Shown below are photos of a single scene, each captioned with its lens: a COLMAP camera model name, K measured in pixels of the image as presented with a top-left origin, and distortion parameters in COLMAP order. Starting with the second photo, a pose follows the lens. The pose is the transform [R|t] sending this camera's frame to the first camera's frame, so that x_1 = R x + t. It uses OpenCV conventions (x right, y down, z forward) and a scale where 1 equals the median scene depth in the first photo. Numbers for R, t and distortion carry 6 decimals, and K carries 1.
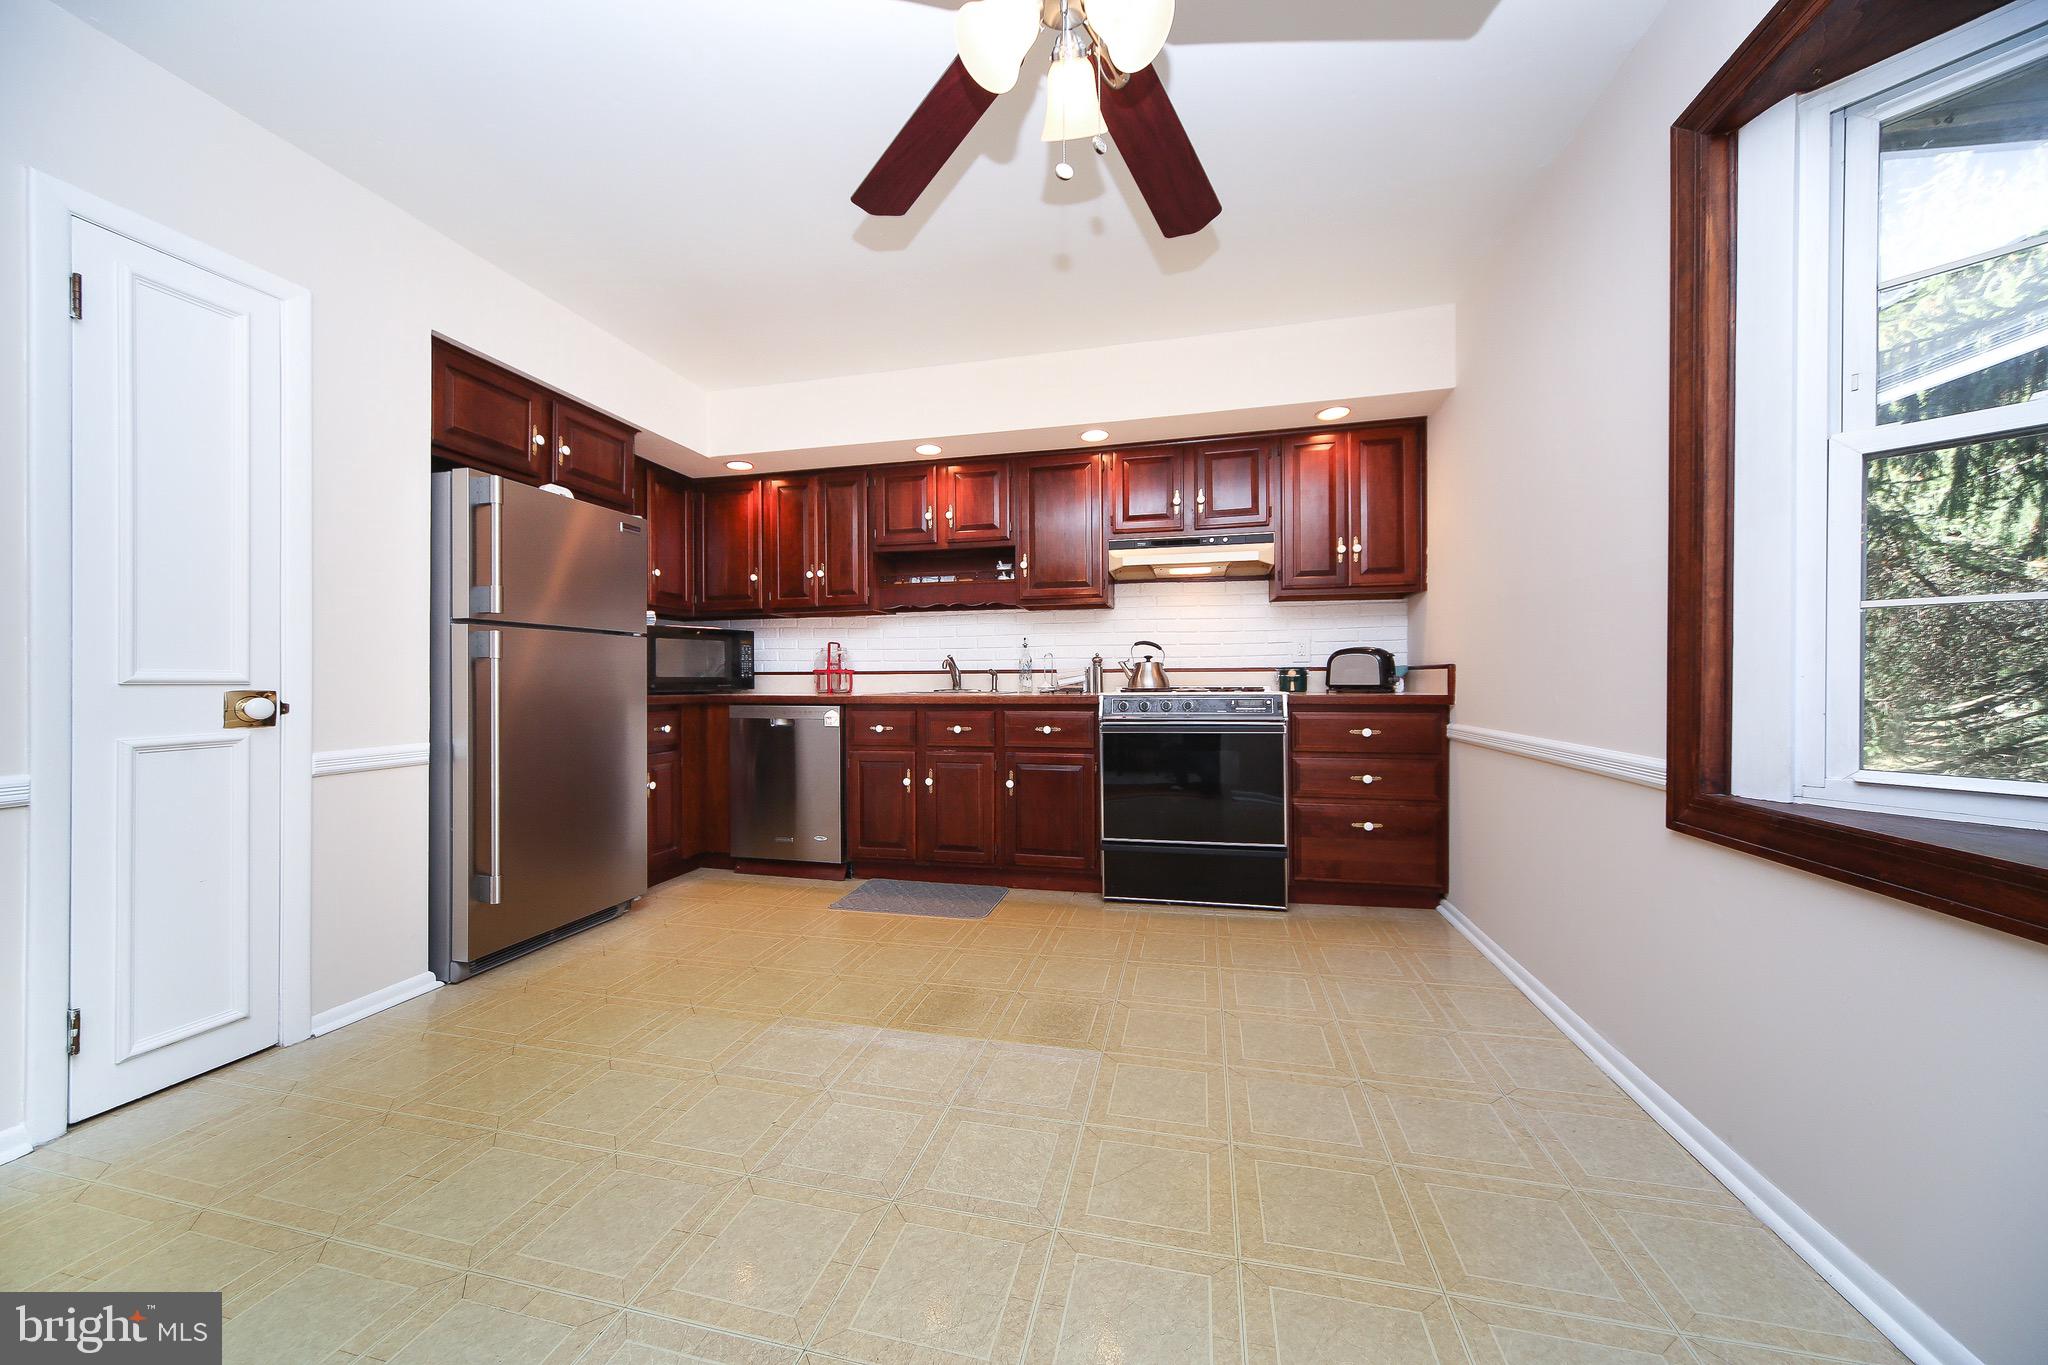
lens RADIAL K [[709.3, 0, 1027.5], [0, 709.3, 681.1], [0, 0, 1]] dist [-0.003375, -0.000339]
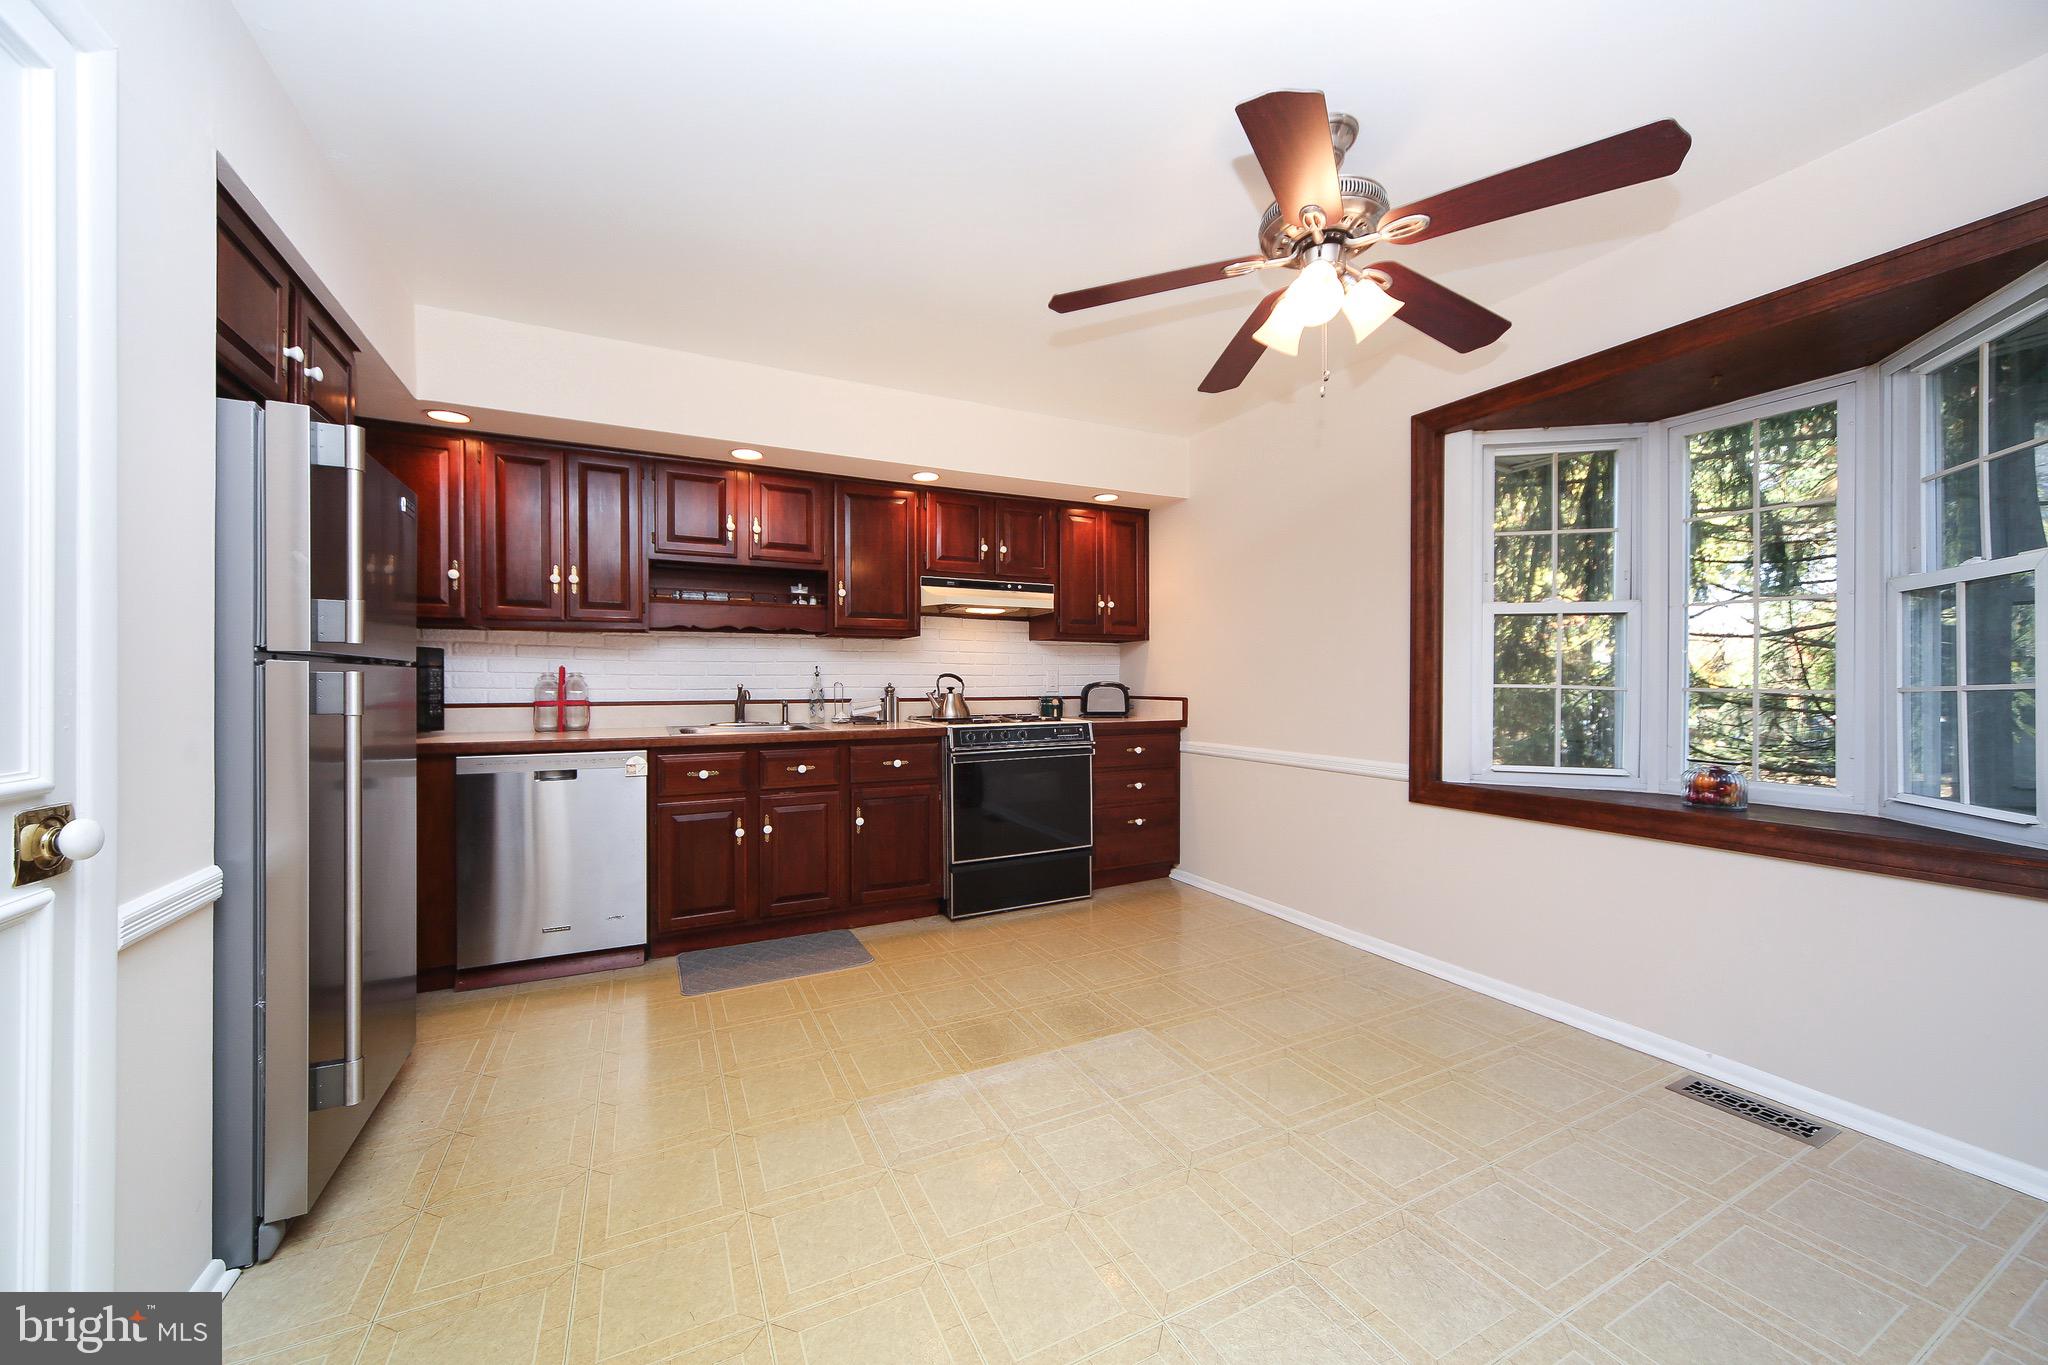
lens RADIAL K [[736.0, 0, 1019.2], [0, 736.0, 685.0], [0, 0, 1]] dist [-0.003272, 0.000346]
pose [[0.771474, 0.001380, 0.636259, -0.484197], [-0.002034, 0.999998, 0.000297, -0.041377], [-0.636257, -0.001523, 0.771476, 0.079281]]
